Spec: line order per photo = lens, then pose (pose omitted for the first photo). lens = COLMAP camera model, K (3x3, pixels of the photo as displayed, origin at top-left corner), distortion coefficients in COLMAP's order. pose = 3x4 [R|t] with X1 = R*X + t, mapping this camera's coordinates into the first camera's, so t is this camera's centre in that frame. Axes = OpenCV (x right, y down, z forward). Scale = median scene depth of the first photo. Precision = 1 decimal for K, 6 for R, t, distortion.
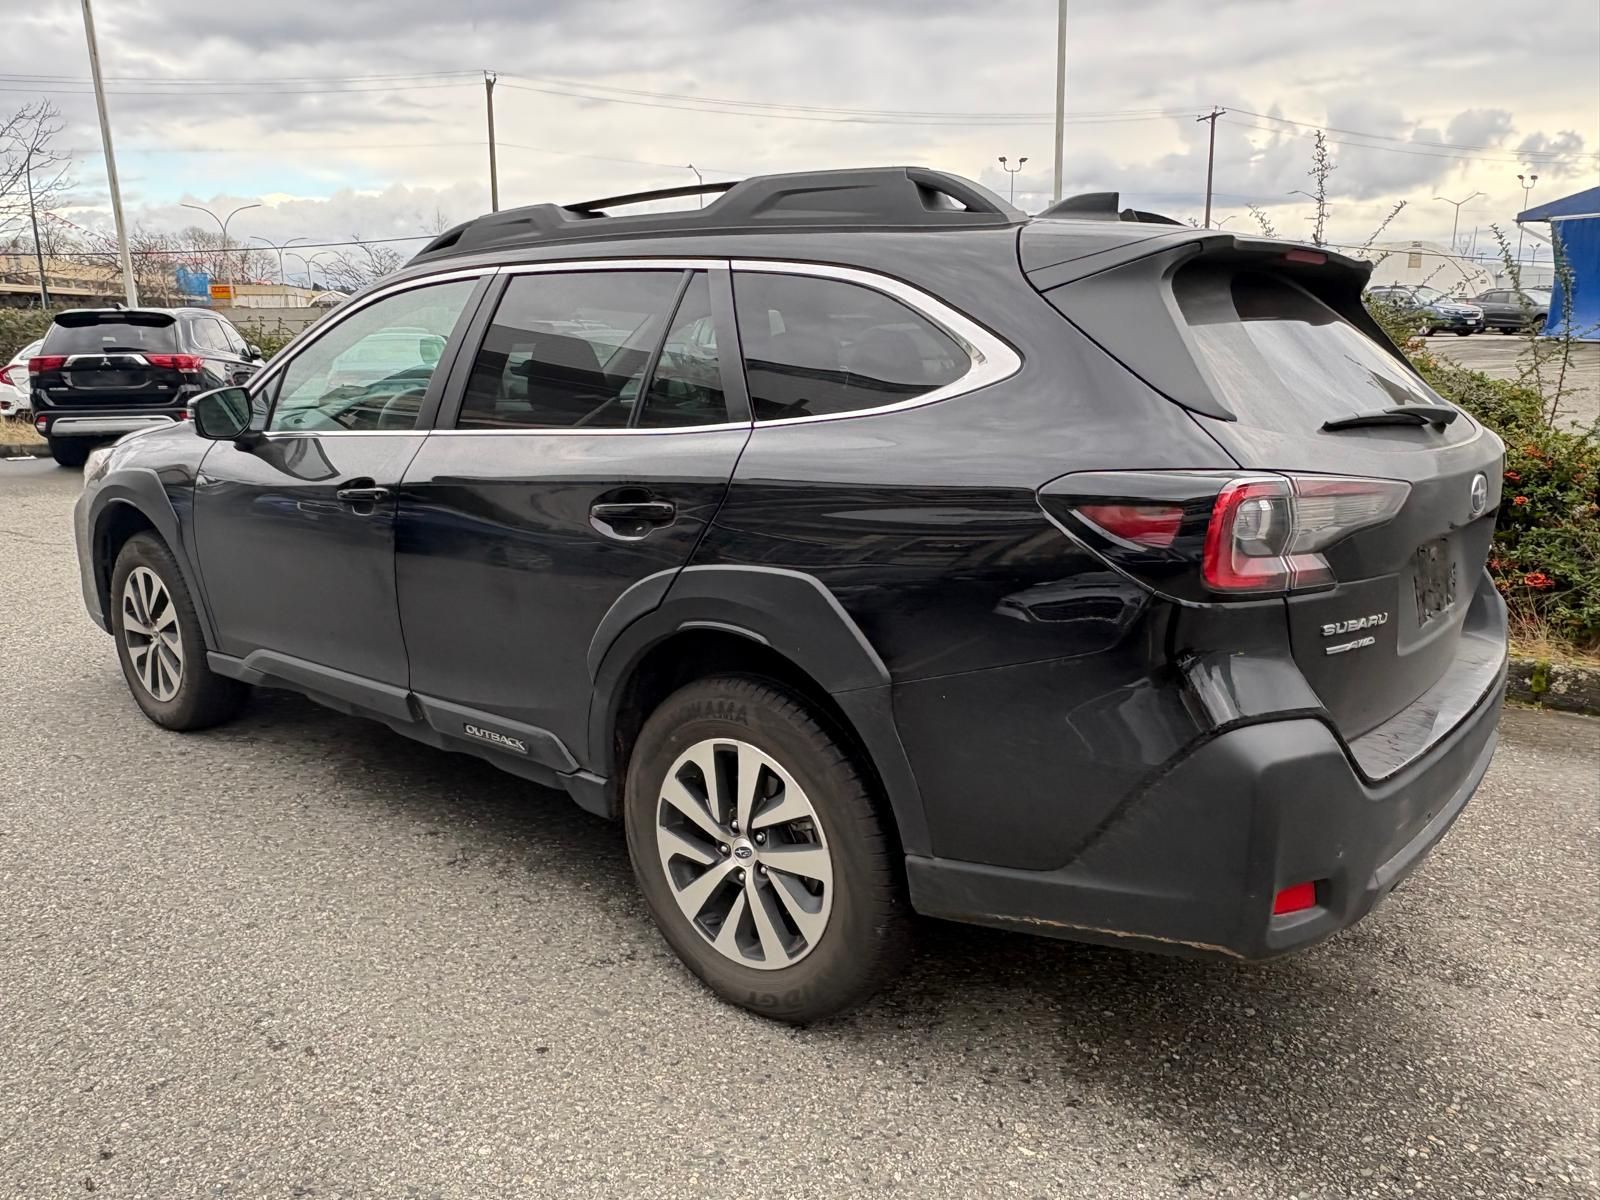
lens RADIAL K [[1188.4, 0, 787.4], [0, 1188.4, 596.0], [0, 0, 1]] dist [-0.002278, 0.004515]
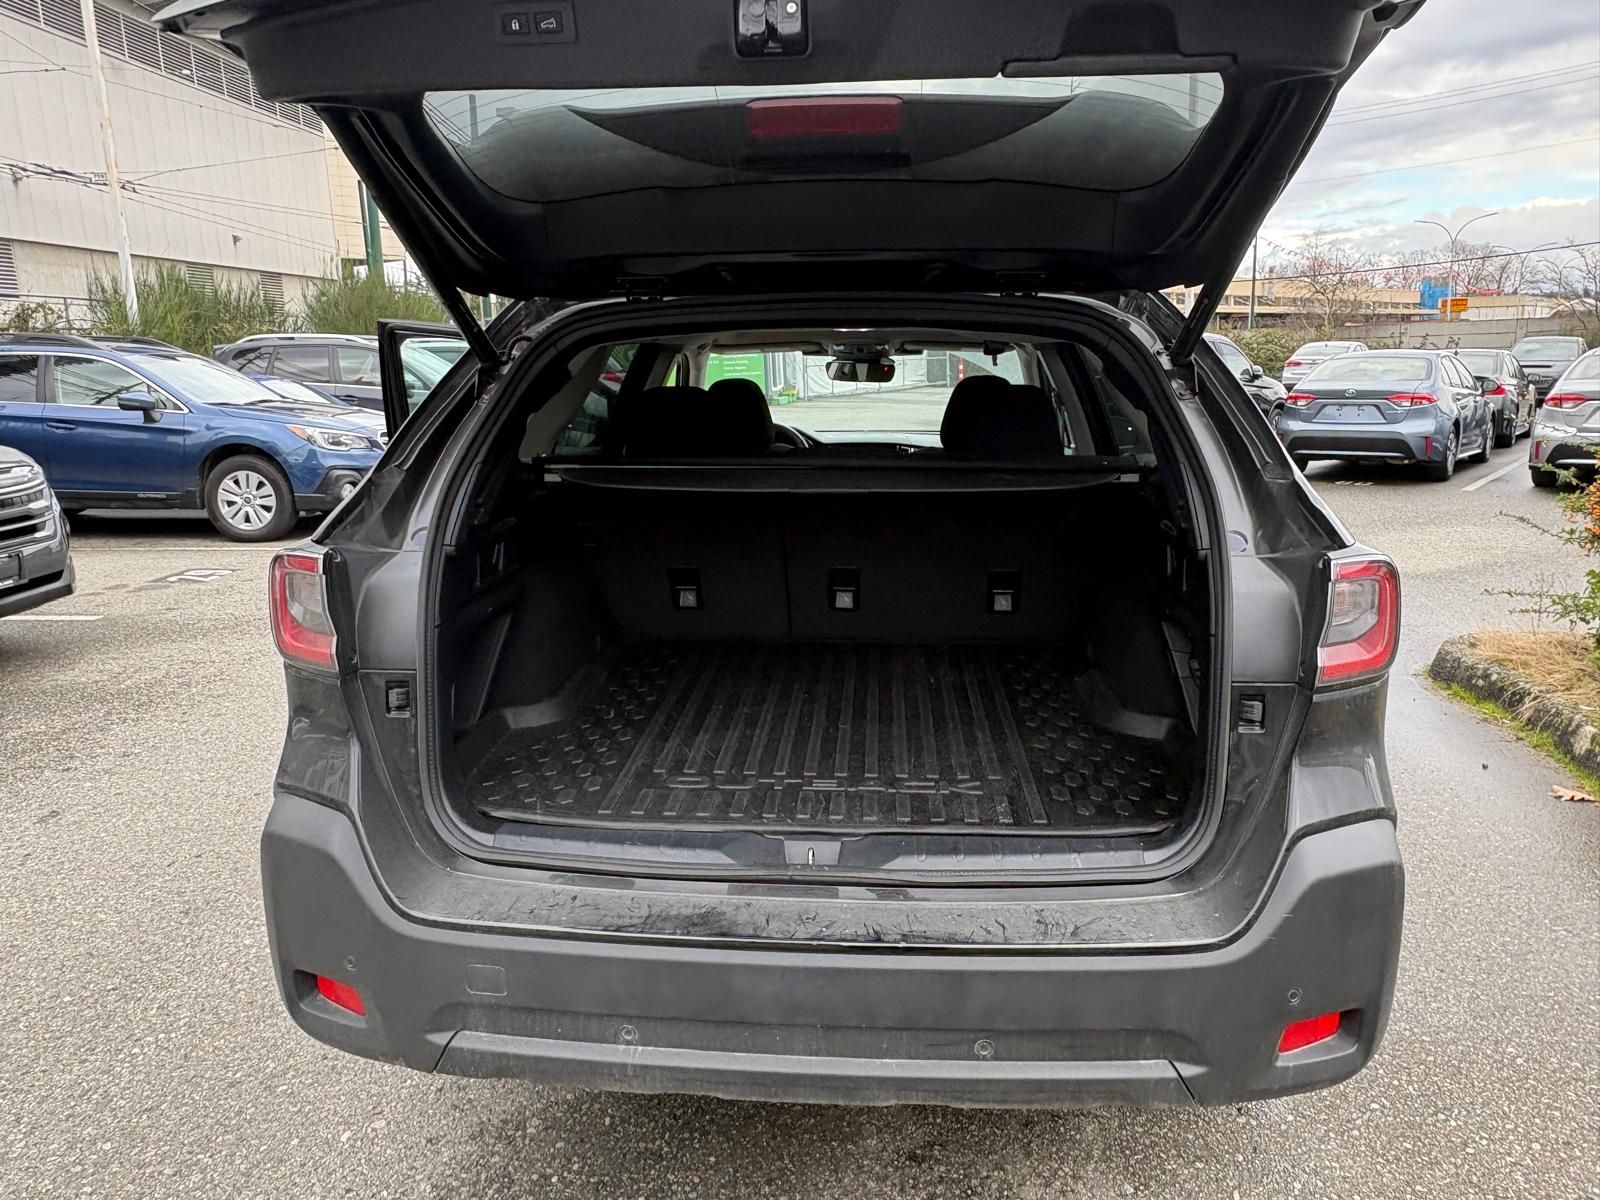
lens RADIAL K [[1164.6, 0, 800.0], [0, 1164.6, 600.0], [0, 0, 1]] dist [0.003493, -0.001694]
pose [[0.577439, 0.160983, -0.800406, 1.070723], [-0.163128, 0.983349, 0.080092, -0.155007], [0.799971, 0.084320, 0.594084, 0.569022]]
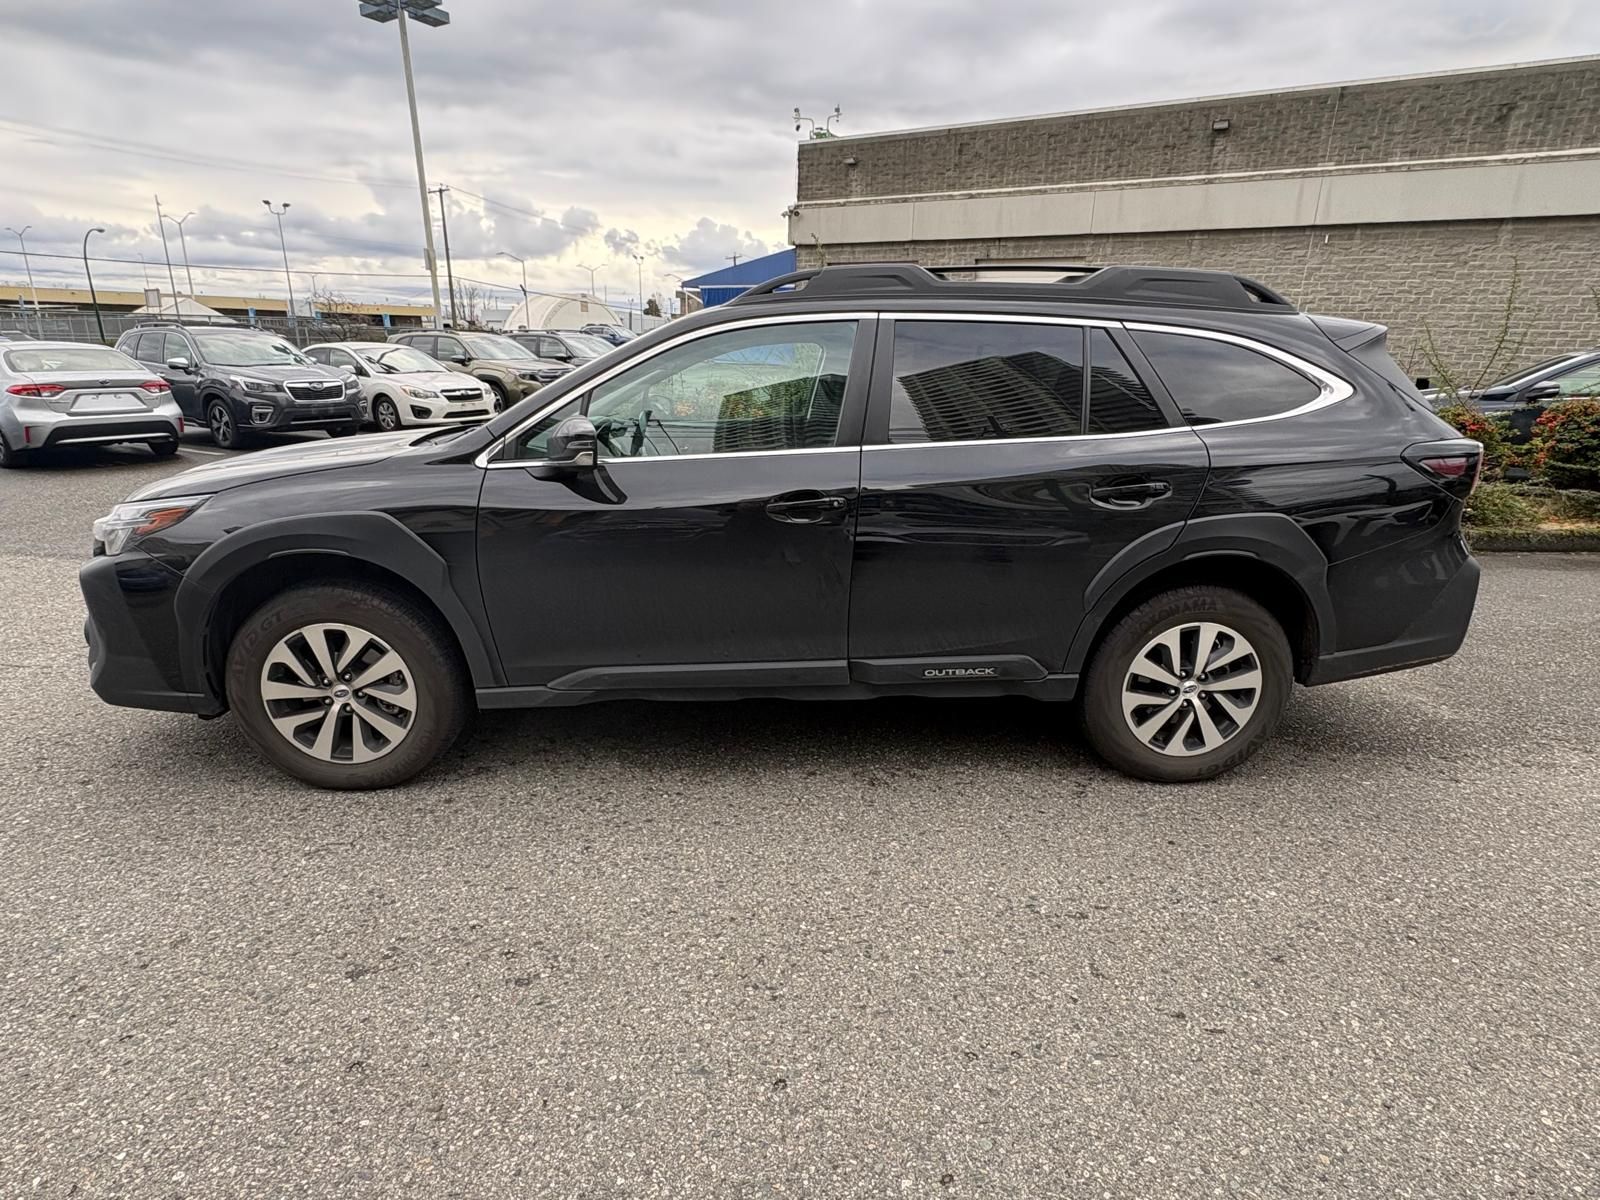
lens RADIAL K [[826.9, 0, 794.3], [0, 826.9, 595.7], [0, 0, 1]] dist [-0.000815, 0.000073]
pose [[0.730712, -0.178188, 0.659021, -1.206113], [0.132574, 0.983996, 0.119060, -0.126082], [-0.669689, 0.000371, 0.742641, 0.526265]]
